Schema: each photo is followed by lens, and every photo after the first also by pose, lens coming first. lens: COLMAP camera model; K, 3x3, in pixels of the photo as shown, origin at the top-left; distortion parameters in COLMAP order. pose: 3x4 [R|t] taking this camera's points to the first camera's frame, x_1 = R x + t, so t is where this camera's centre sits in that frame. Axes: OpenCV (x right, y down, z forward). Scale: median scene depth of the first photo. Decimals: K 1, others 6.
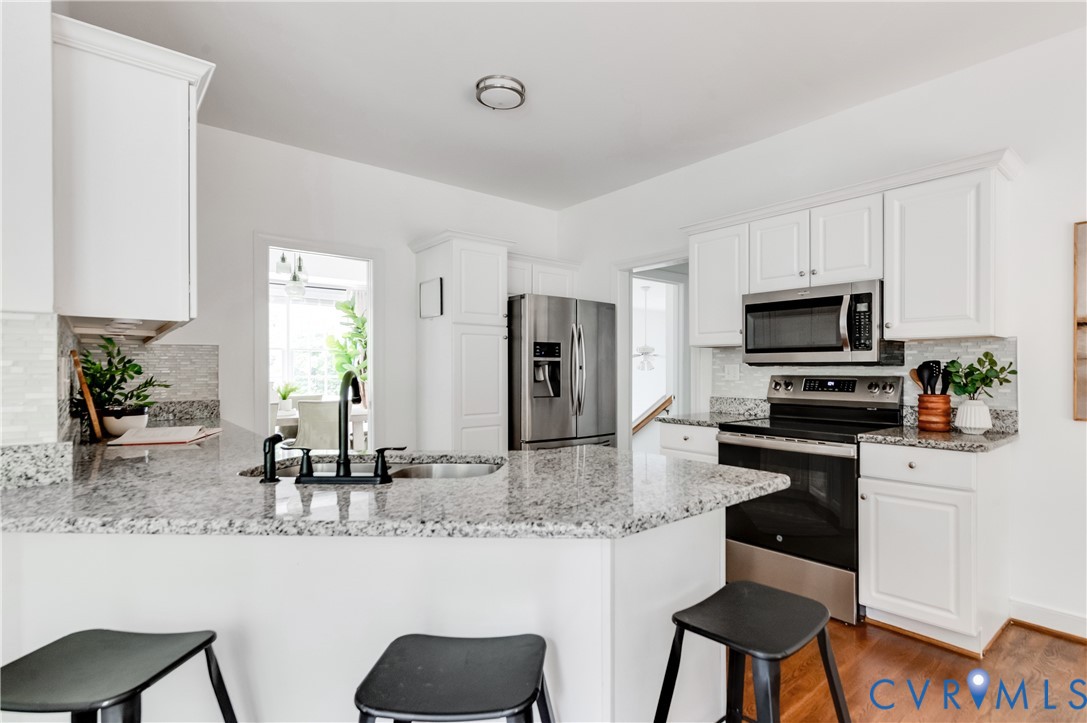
lens RADIAL K [[488.8, 0, 543.5], [0, 488.8, 361.5], [0, 0, 1]] dist [0.002672, 0.001143]
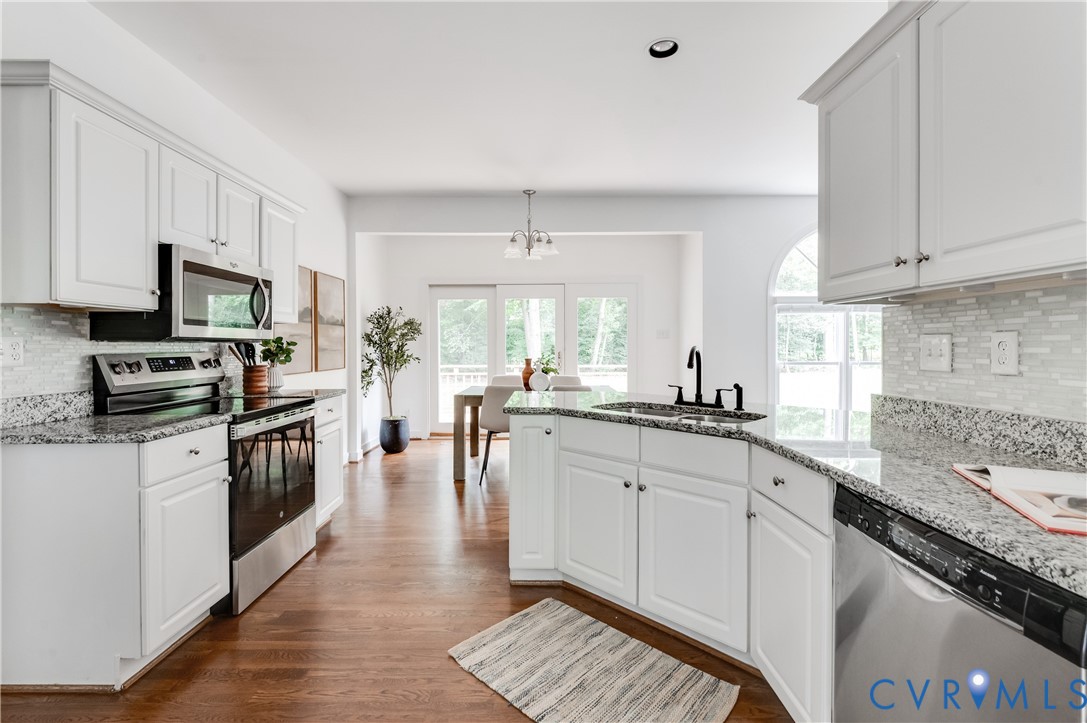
lens RADIAL K [[488.8, 0, 543.5], [0, 488.8, 361.5], [0, 0, 1]] dist [0.002672, 0.001143]
pose [[-0.740753, -0.017979, 0.671536, -0.431332], [-0.006281, 0.999783, 0.019838, 0.019915], [-0.671748, 0.010477, -0.740706, 1.046980]]
